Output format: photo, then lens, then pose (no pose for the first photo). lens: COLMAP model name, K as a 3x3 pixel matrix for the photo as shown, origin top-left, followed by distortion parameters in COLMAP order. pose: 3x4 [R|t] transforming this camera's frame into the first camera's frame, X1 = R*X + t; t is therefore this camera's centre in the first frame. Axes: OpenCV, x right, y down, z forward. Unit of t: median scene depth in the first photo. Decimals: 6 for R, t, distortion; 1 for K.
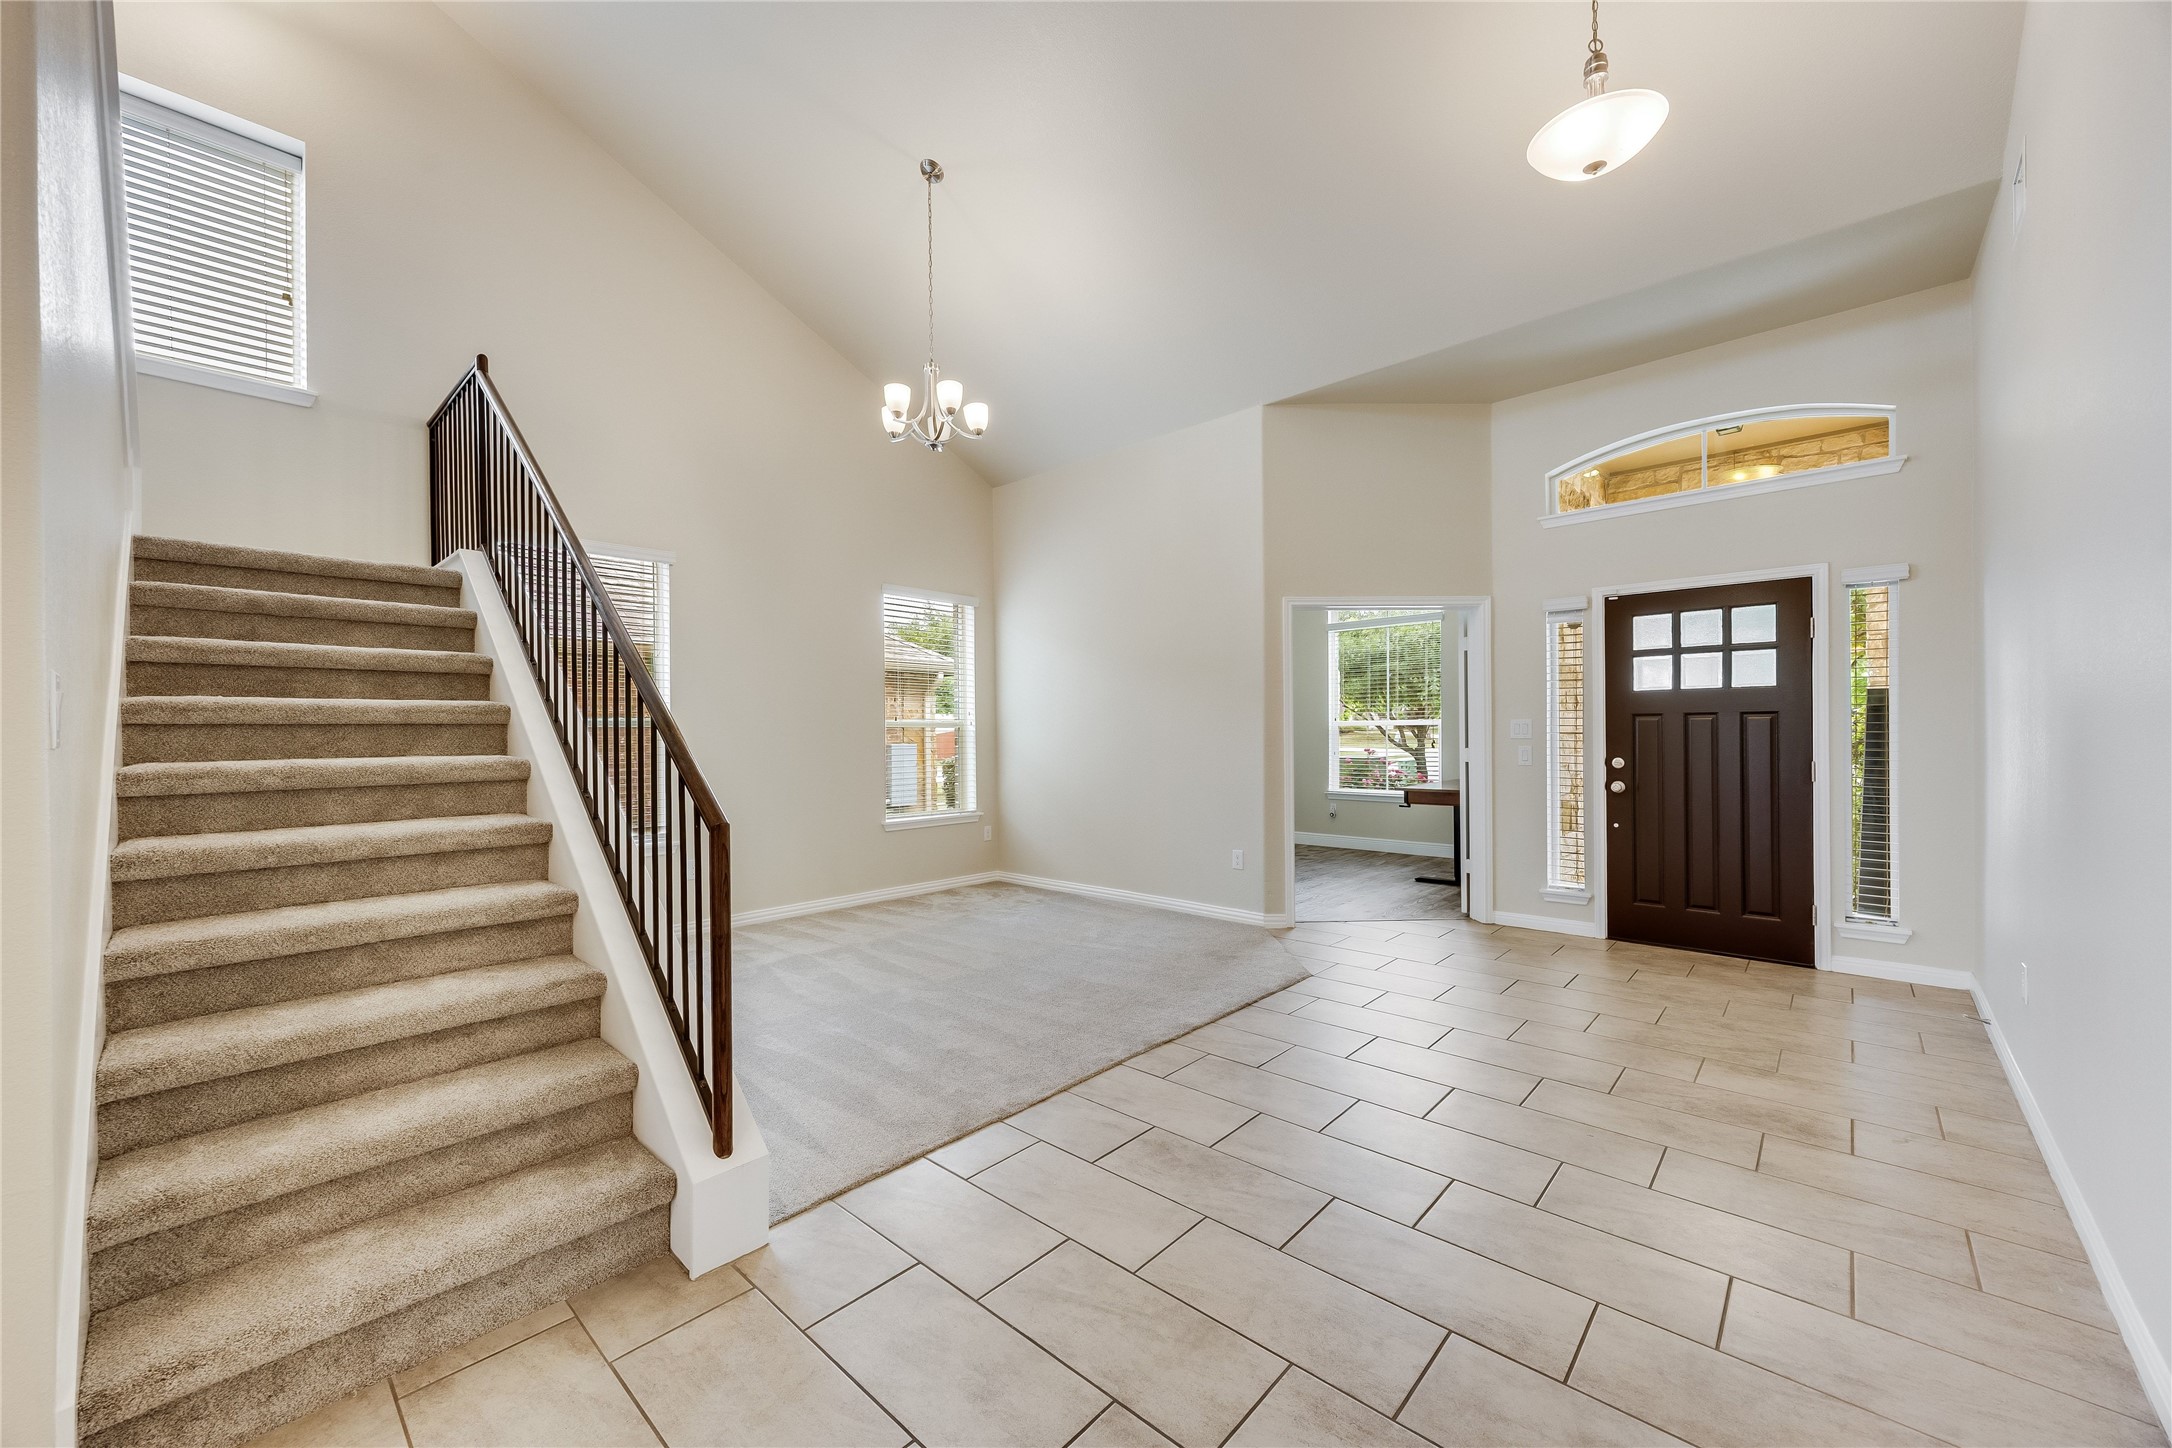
lens RADIAL K [[817.9, 0, 1090.1], [0, 817.9, 728.6], [0, 0, 1]] dist [0.005989, 0.000331]
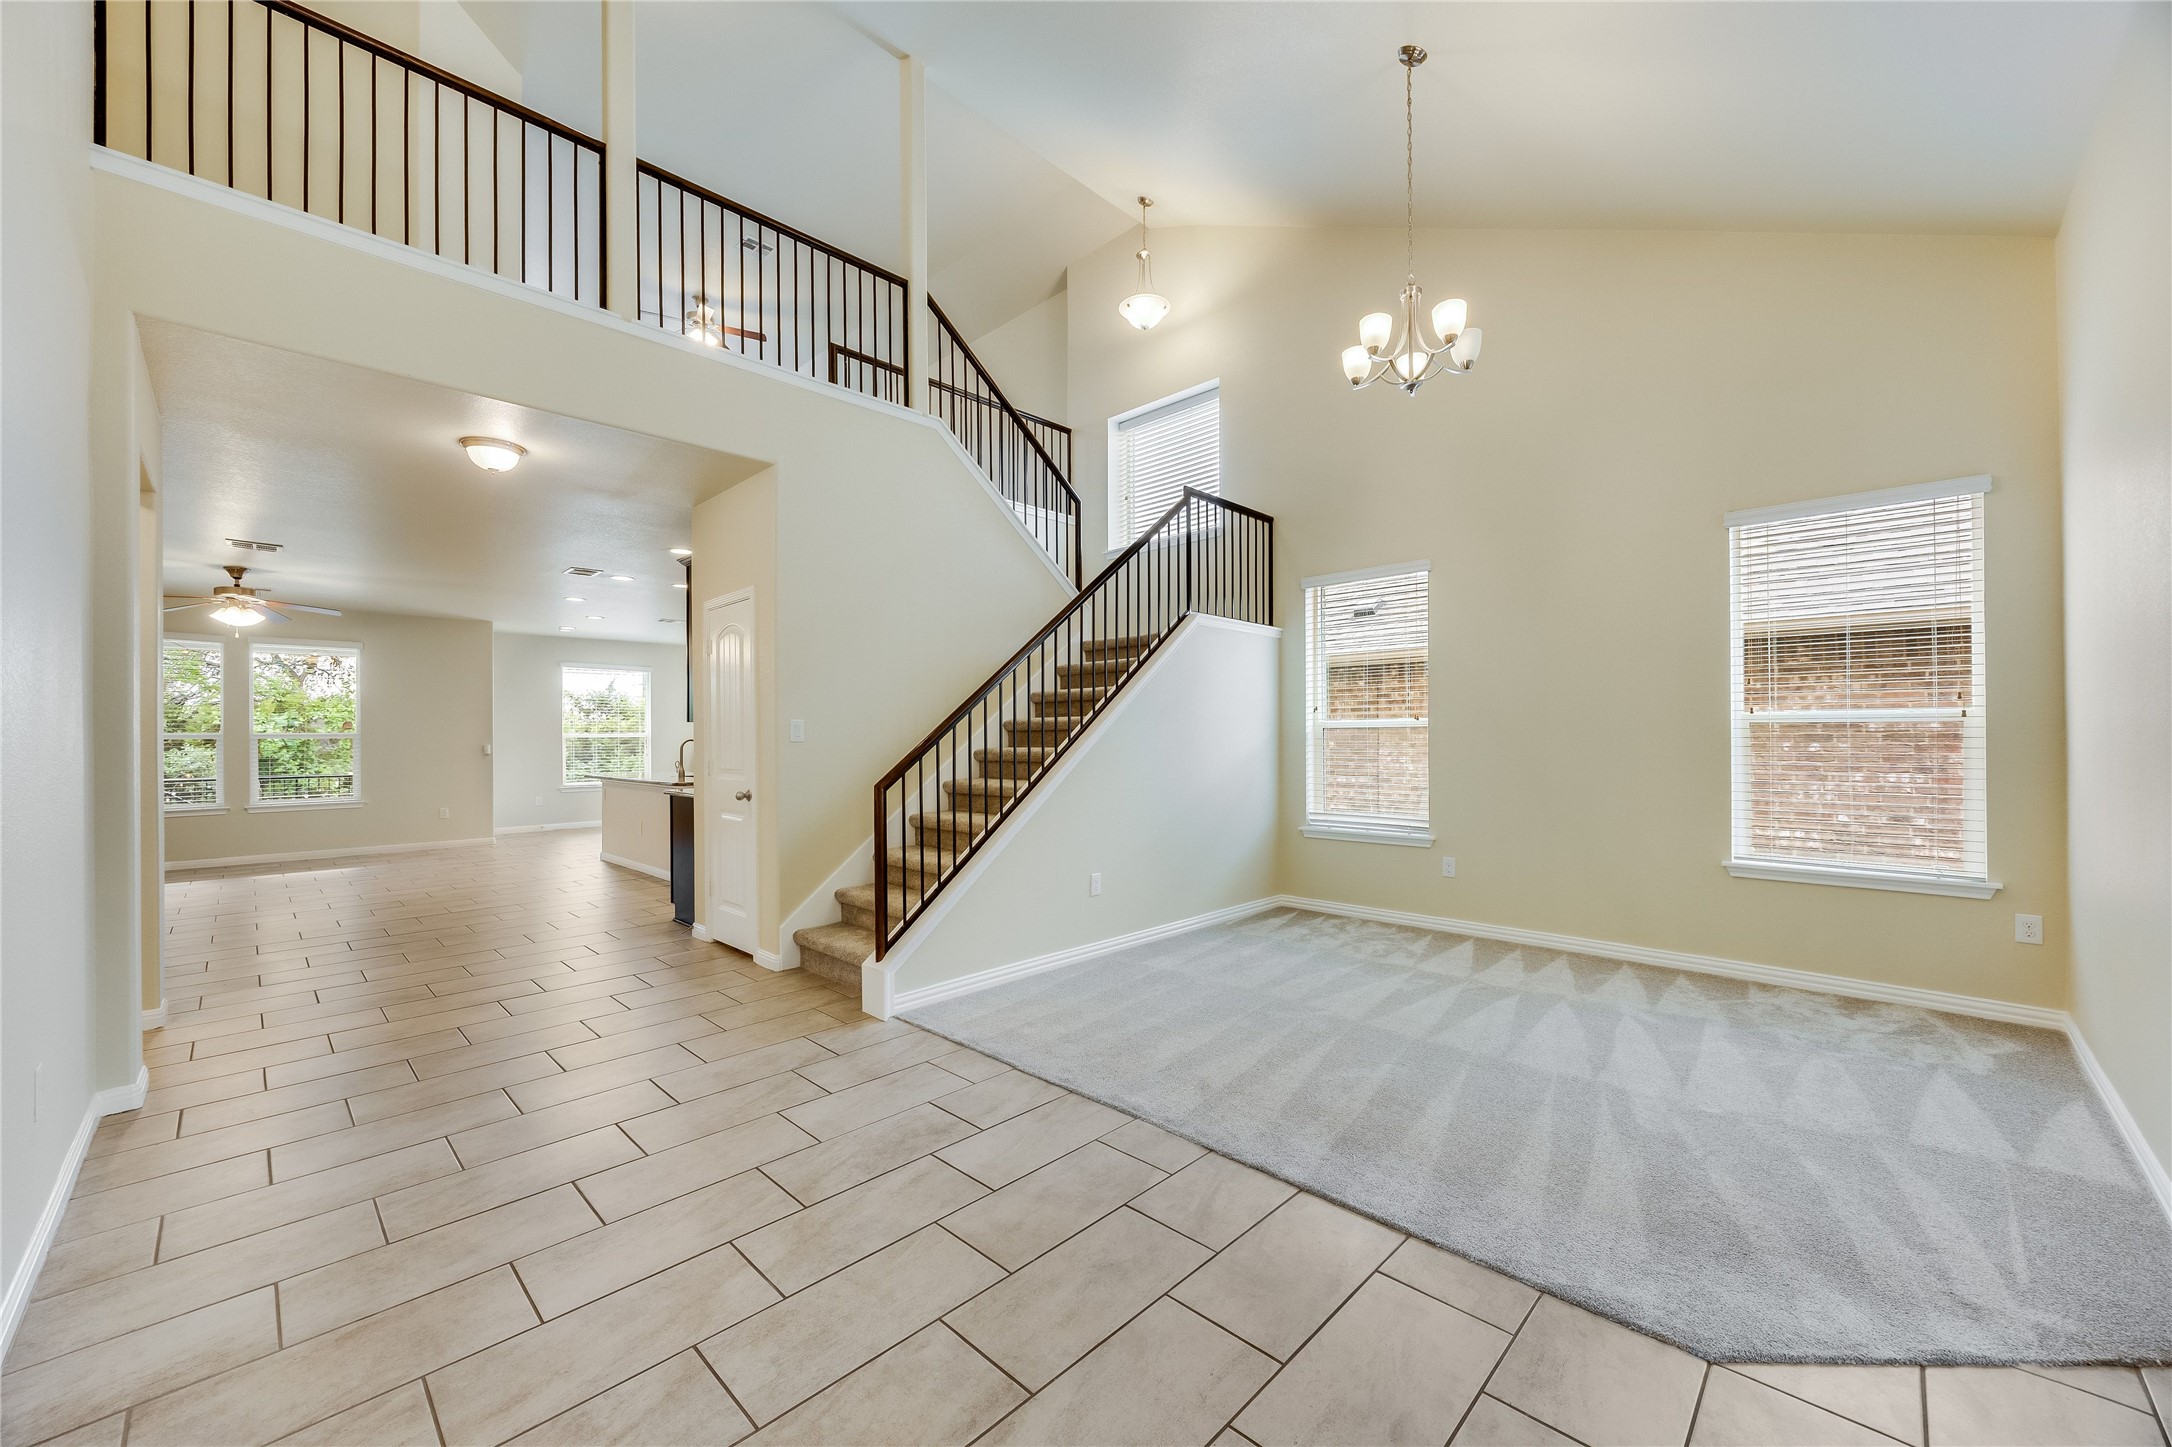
lens RADIAL K [[817.9, 0, 1073.9], [0, 817.9, 730.2], [0, 0, 1]] dist [0.005989, 0.000331]
pose [[-0.021974, 0.003021, -0.999754, 0.946515], [0.012893, 0.999913, 0.002738, -0.011708], [0.999675, -0.012830, -0.022011, 0.988705]]
